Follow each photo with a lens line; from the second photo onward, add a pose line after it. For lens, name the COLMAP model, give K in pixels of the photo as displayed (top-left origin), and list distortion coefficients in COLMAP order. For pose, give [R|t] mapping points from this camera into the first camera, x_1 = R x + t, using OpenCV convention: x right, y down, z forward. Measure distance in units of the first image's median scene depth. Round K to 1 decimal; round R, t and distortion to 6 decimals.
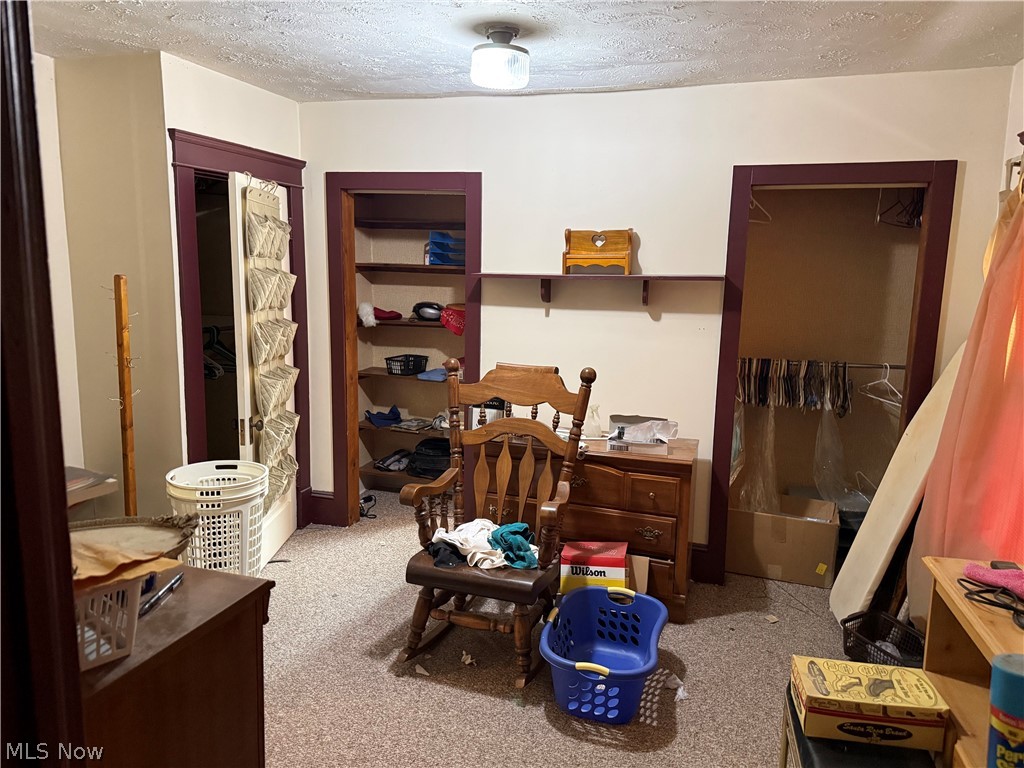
lens RADIAL K [[717.7, 0, 510.8], [0, 717.7, 381.6], [0, 0, 1]] dist [0.043196, -0.054273]
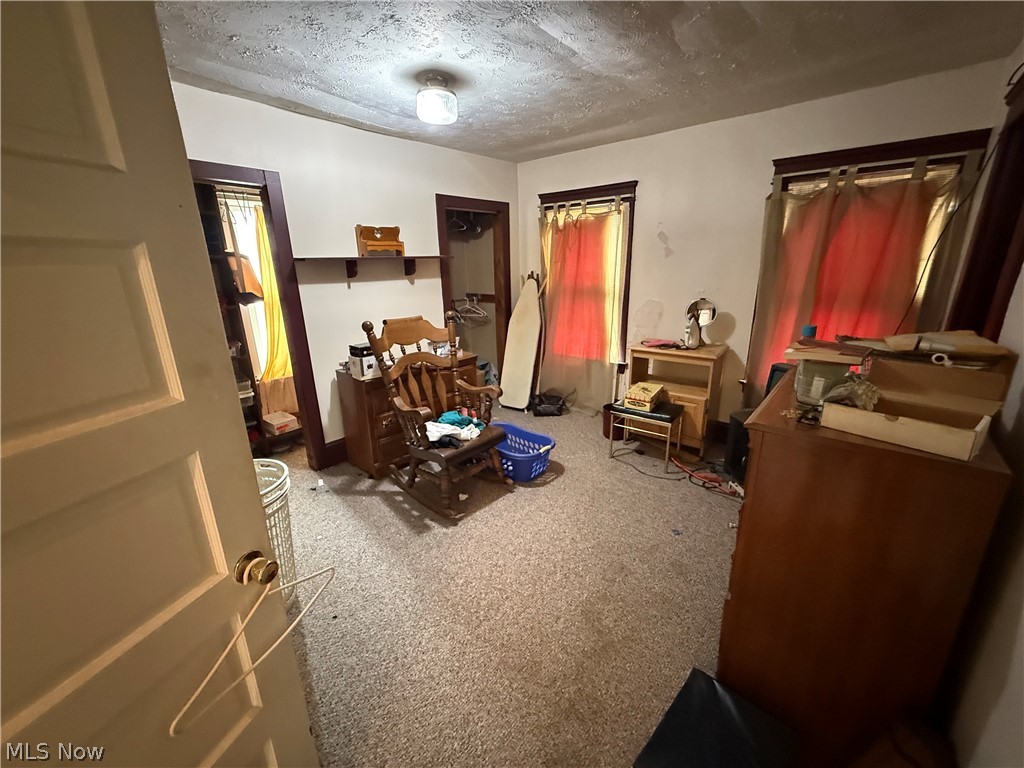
lens RADIAL K [[405.9, 0, 508.6], [0, 405.9, 384.3], [0, 0, 1]] dist [-0.013262, 0.000031]
pose [[0.401321, -0.289276, 0.869058, -0.615198], [0.163445, 0.956206, 0.242807, -0.055748], [-0.901236, 0.044600, 0.431026, 0.409614]]
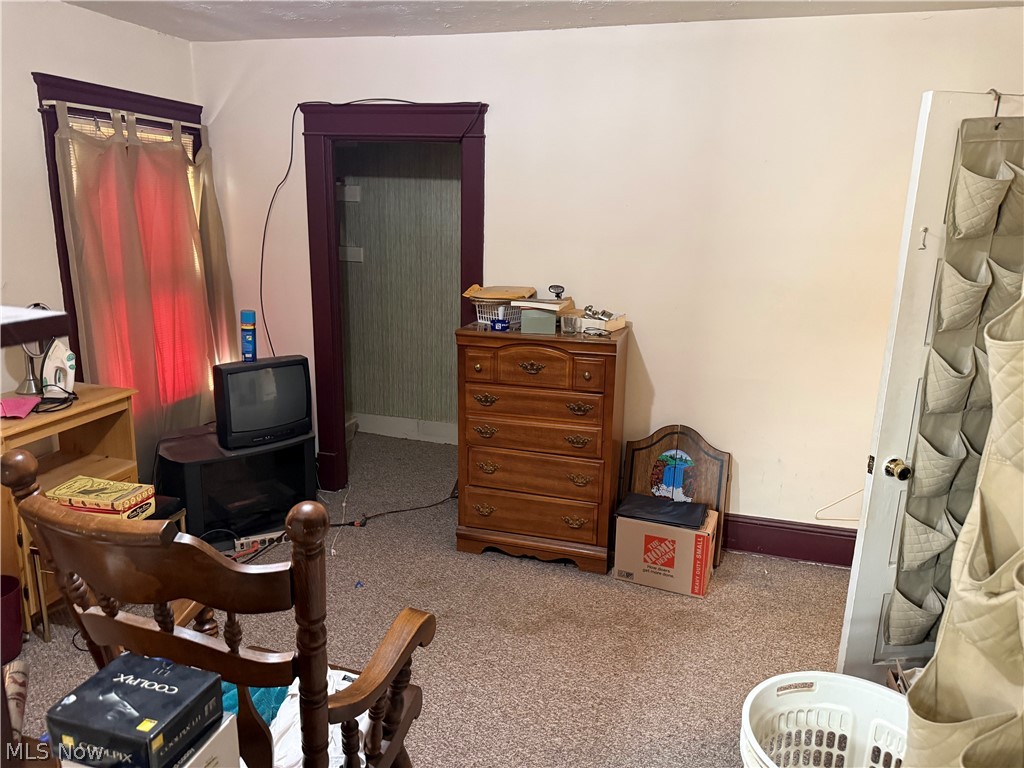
lens RADIAL K [[717.7, 0, 512.2], [0, 717.7, 382.5], [0, 0, 1]] dist [0.043196, -0.054273]
pose [[-0.998574, -0.042395, -0.032458, -0.142656], [-0.051404, 0.927714, 0.369736, -0.208196], [0.014437, 0.370877, -0.928570, 1.233114]]
